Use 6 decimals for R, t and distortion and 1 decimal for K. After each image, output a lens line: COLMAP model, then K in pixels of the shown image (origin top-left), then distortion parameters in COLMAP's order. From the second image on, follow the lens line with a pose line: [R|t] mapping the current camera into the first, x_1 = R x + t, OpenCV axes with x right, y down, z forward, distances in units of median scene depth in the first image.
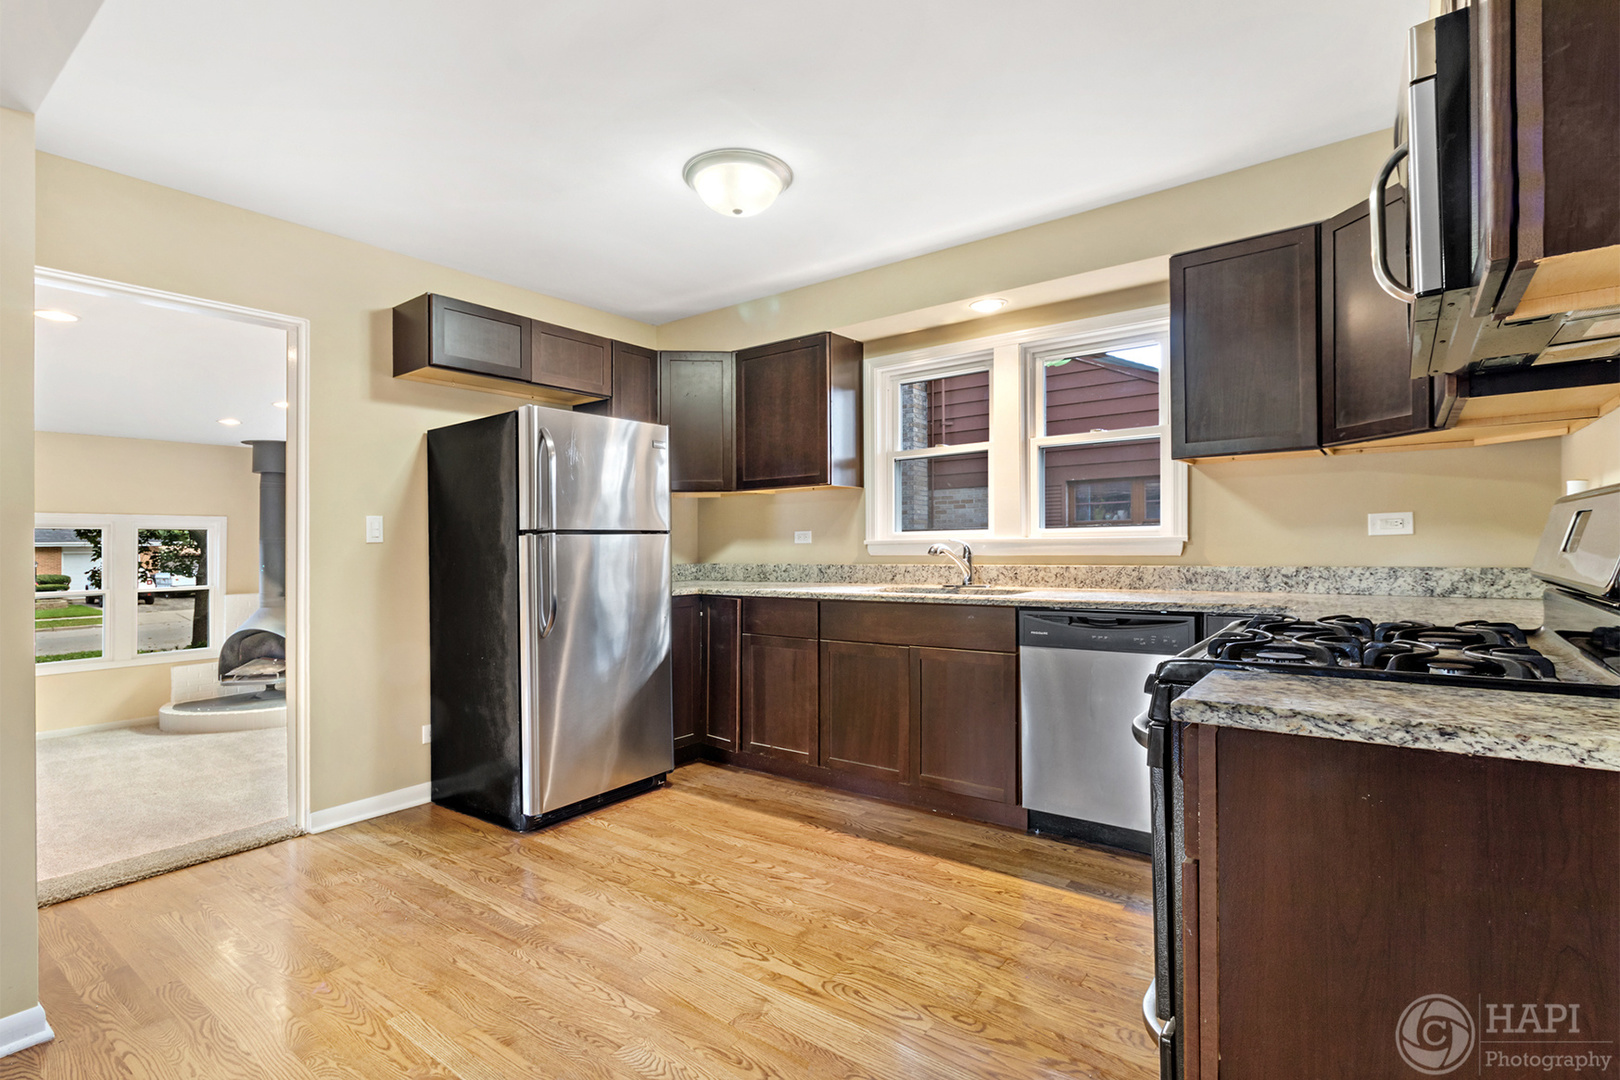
lens RADIAL K [[764.5, 0, 811.2], [0, 764.5, 535.4], [0, 0, 1]] dist [-0.000434, -0.000037]
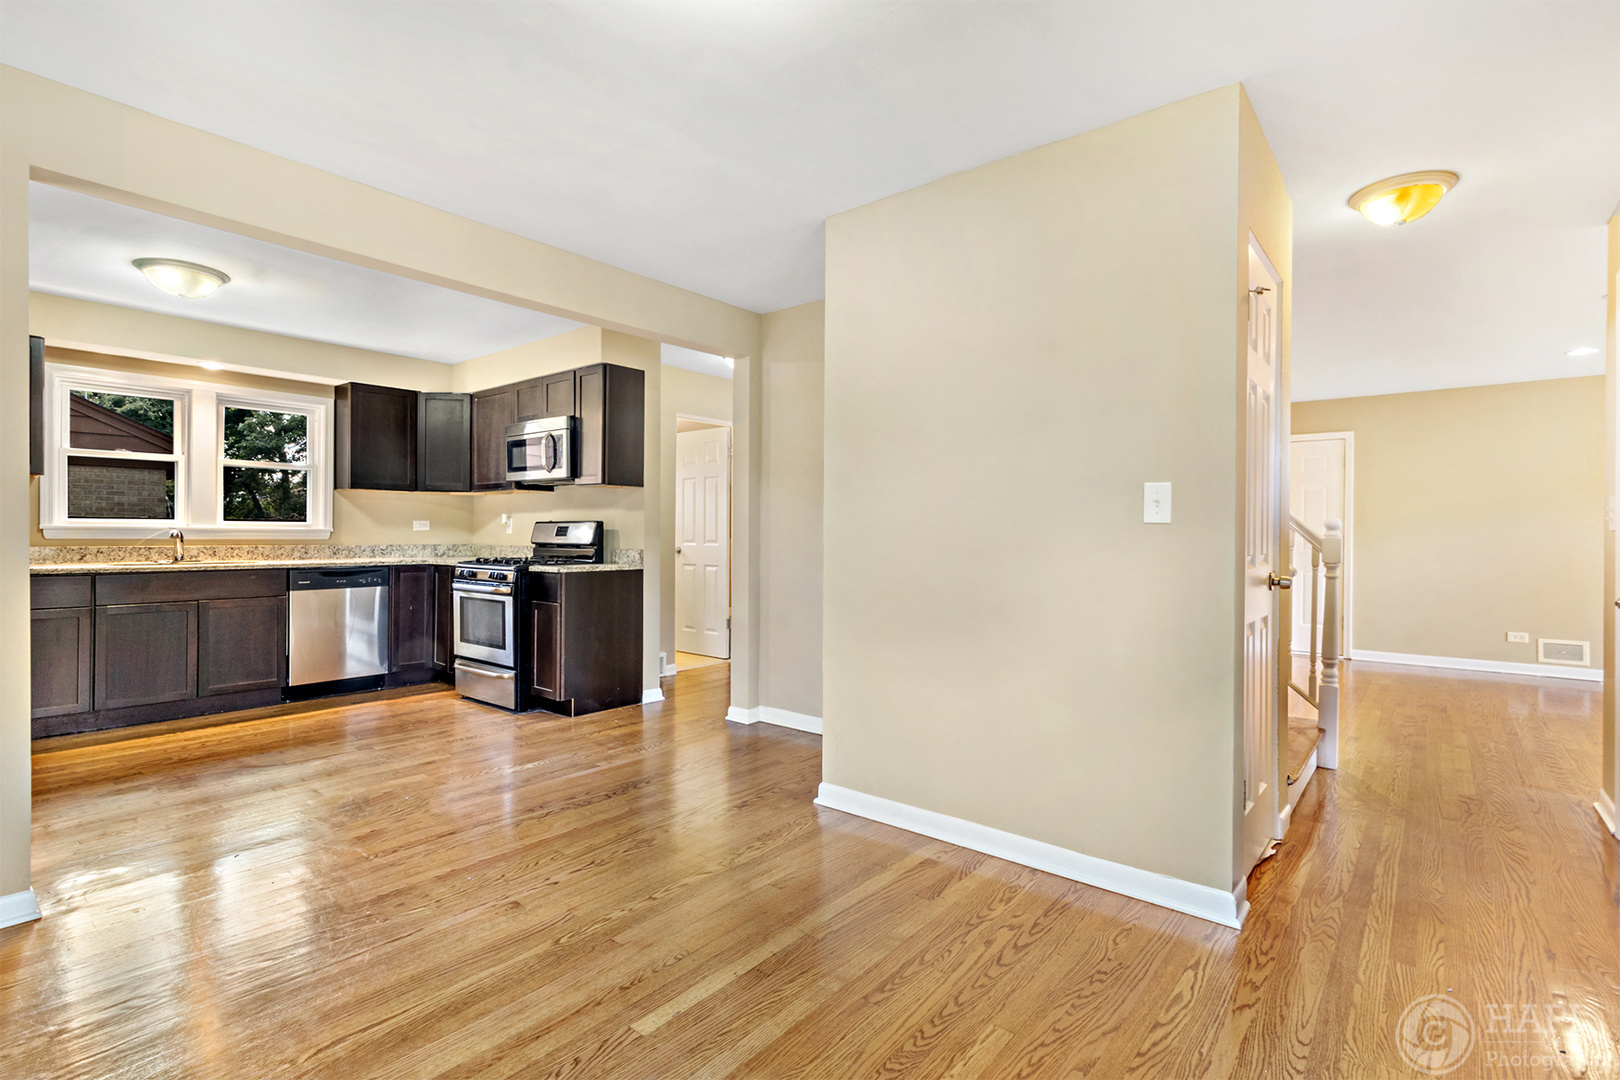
lens RADIAL K [[764.5, 0, 809.5], [0, 764.5, 536.5], [0, 0, 1]] dist [-0.000434, -0.000037]
pose [[0.042199, 0.002211, 0.999107, -1.237310], [-0.030375, 0.999538, -0.000929, -0.012676], [-0.998647, -0.030309, 0.042247, -0.207926]]
